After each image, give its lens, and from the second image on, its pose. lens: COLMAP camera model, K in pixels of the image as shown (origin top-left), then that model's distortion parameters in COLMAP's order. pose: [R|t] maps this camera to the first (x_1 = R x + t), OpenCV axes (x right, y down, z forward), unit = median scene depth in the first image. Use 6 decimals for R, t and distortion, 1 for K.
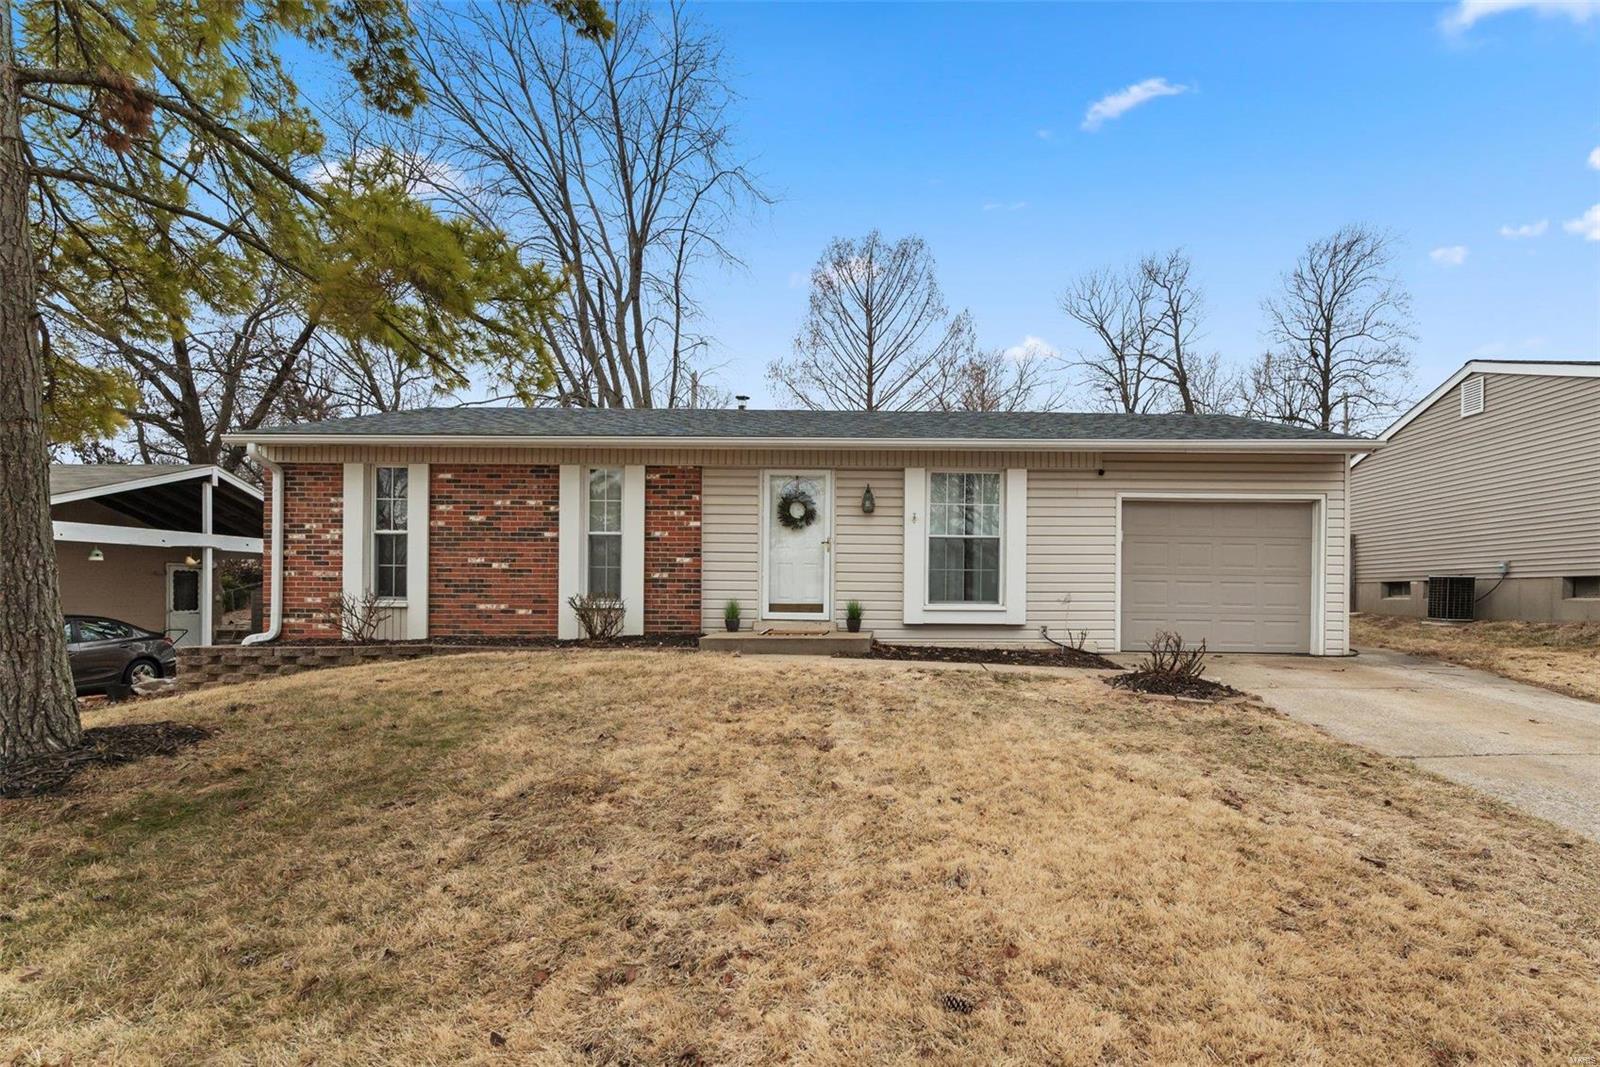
lens RADIAL K [[694.1, 0, 804.8], [0, 694.1, 594.0], [0, 0, 1]] dist [-0.003563, -0.000927]
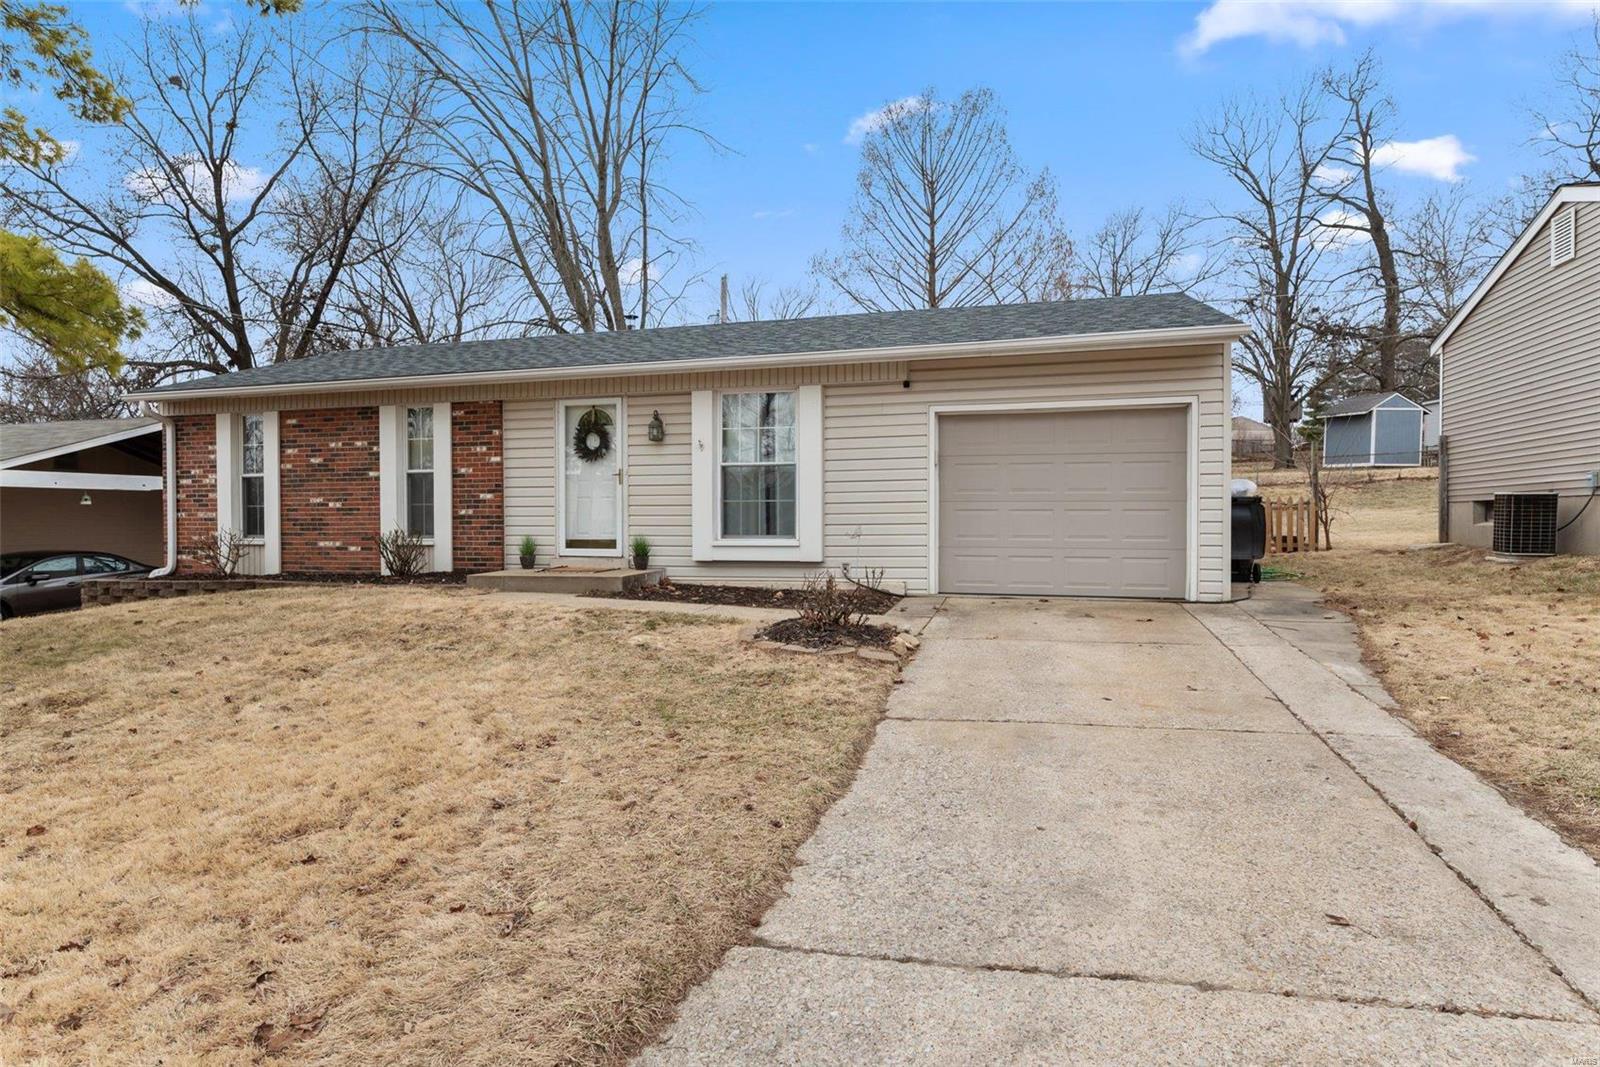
lens RADIAL K [[829.2, 0, 803.1], [0, 829.2, 532.6], [0, 0, 1]] dist [-0.003701, 0.001233]
pose [[0.964700, -0.007842, -0.263235, 0.573403], [0.011700, 0.999846, 0.013094, -0.006983], [0.263092, -0.015711, 0.964643, -0.023568]]
